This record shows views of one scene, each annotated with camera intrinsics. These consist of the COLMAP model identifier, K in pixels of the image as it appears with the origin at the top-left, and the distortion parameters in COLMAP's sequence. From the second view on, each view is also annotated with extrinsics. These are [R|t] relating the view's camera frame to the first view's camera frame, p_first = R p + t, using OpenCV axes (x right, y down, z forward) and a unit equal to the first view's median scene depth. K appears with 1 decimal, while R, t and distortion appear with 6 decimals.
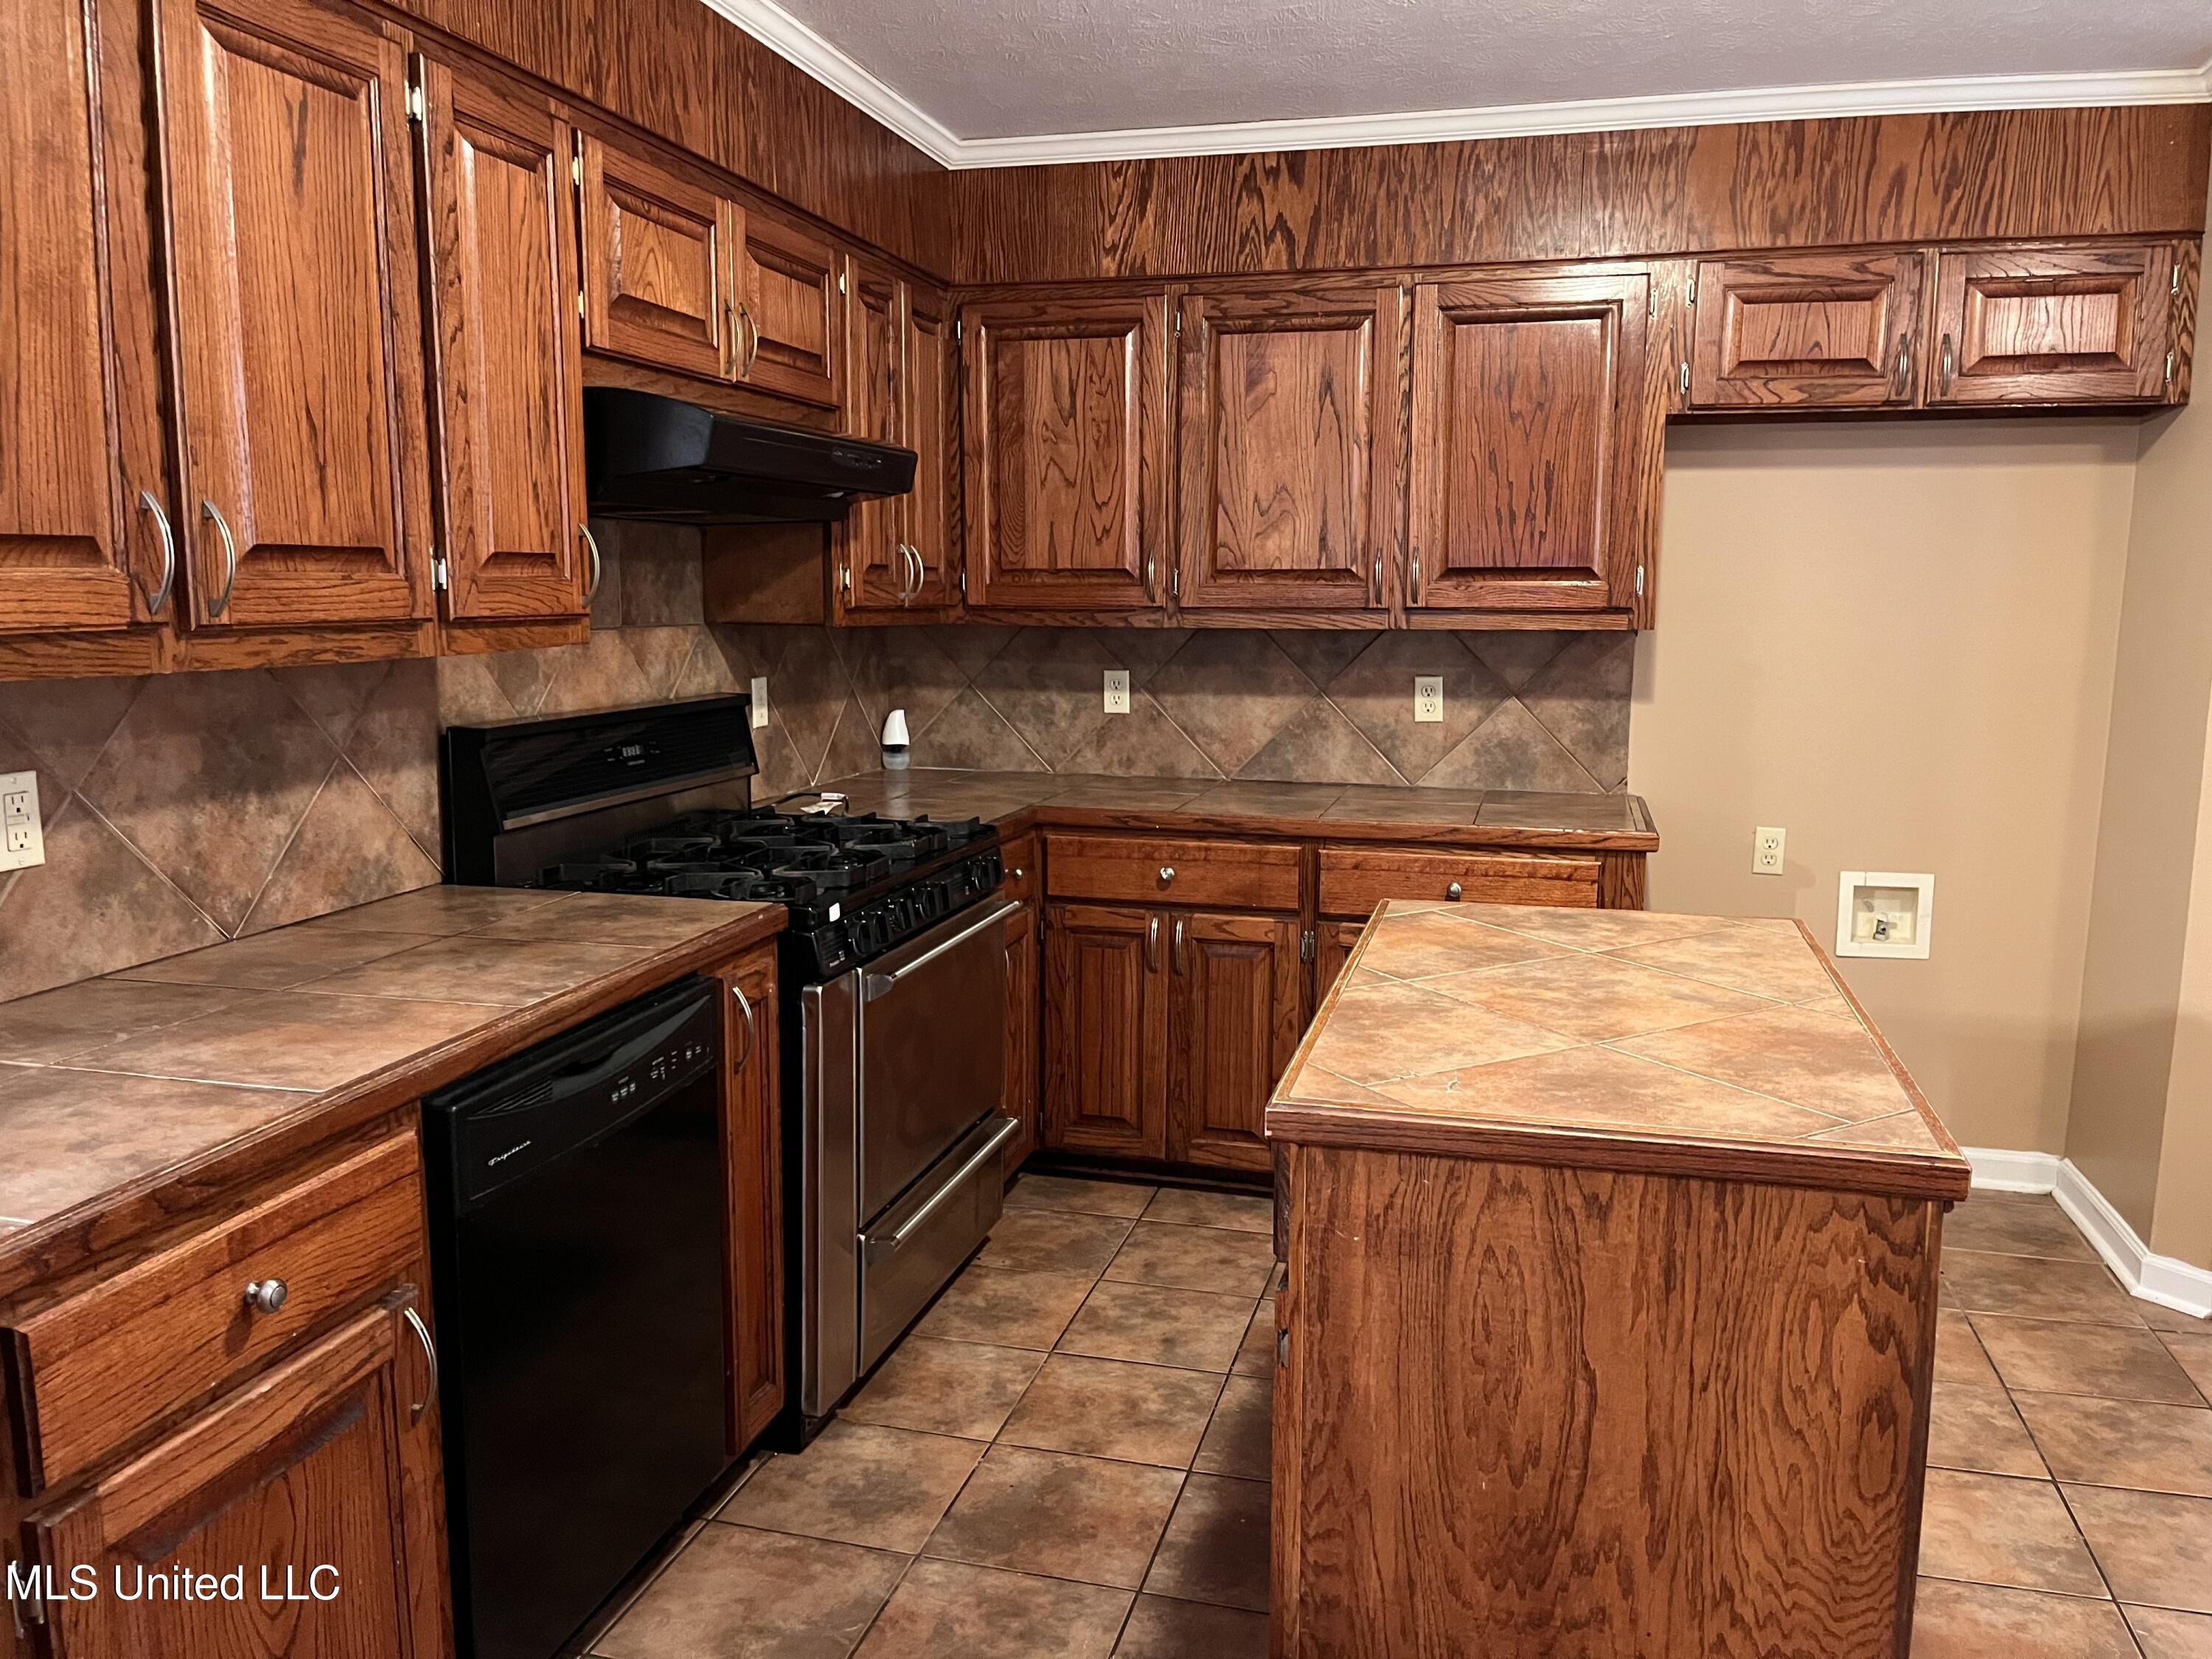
lens RADIAL K [[1682.0, 0, 1104.4], [0, 1682.0, 846.1], [0, 0, 1]] dist [0.068900, -0.083028]
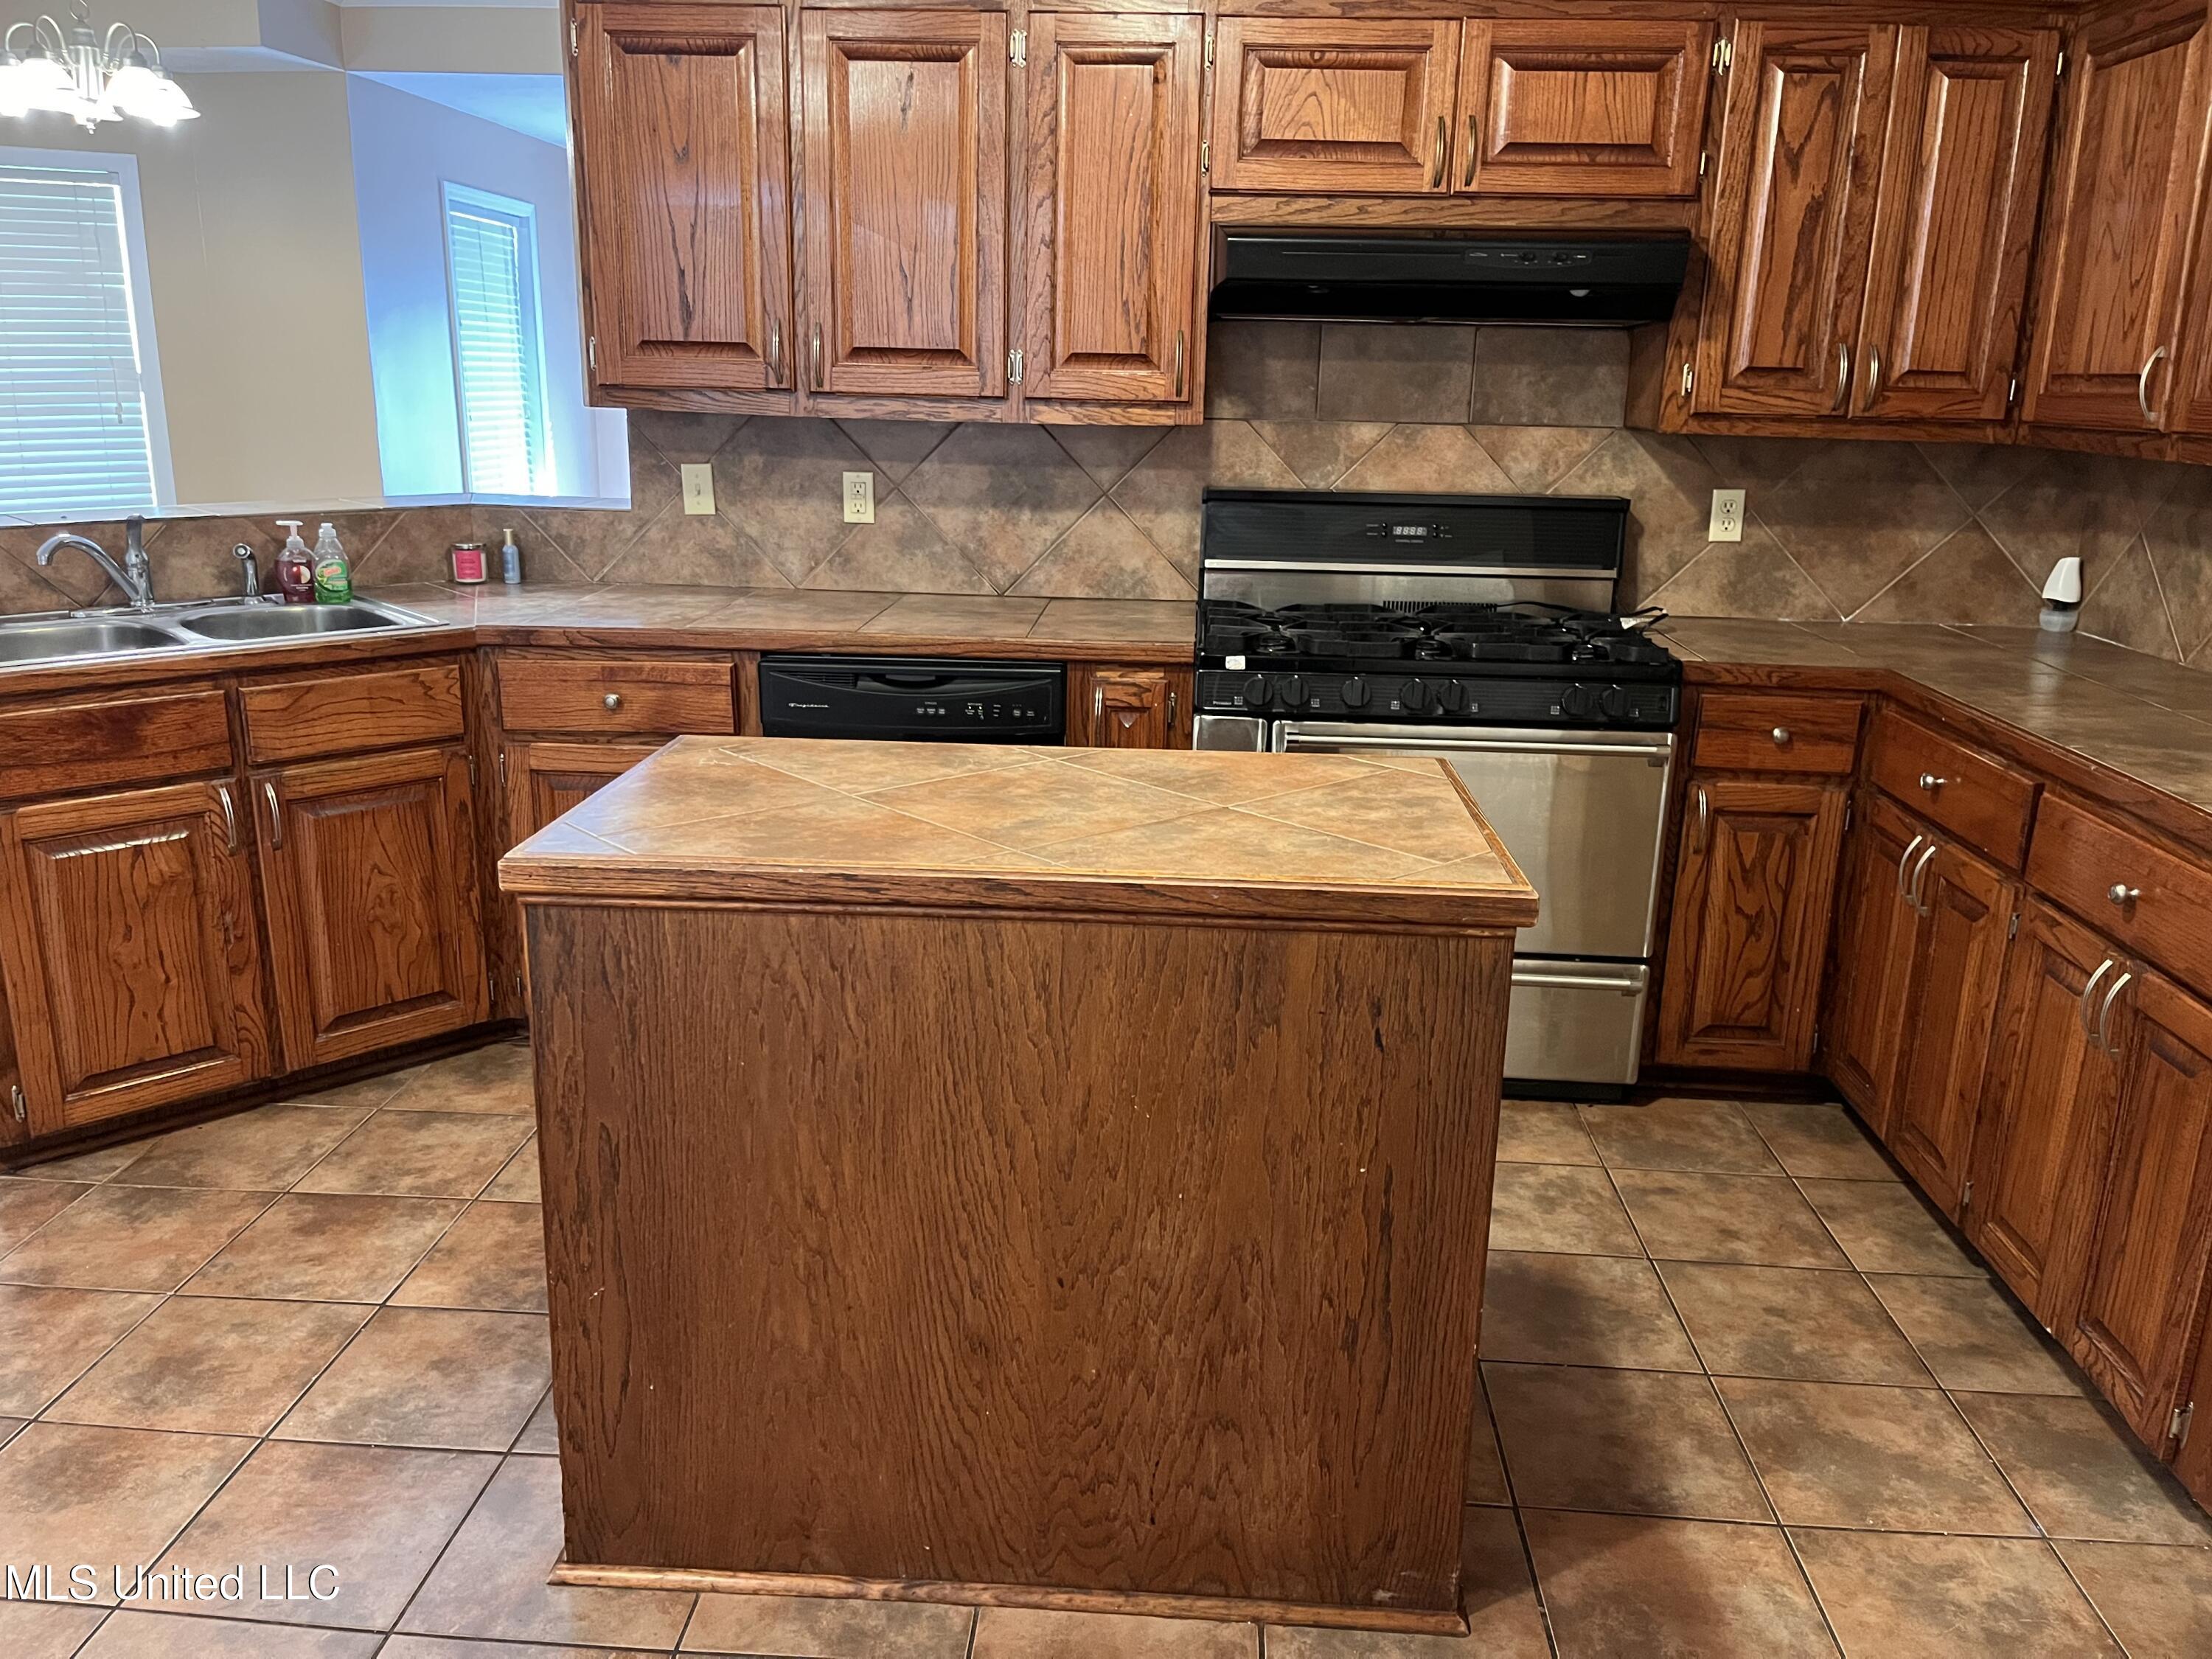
lens RADIAL K [[1682.0, 0, 1106.3], [0, 1682.0, 828.6], [0, 0, 1]] dist [0.068900, -0.083028]
pose [[0.195619, 0.255867, -0.946713, 1.059296], [-0.174513, 0.959038, 0.223139, -0.105014], [0.965028, 0.121564, 0.232258, 0.703614]]
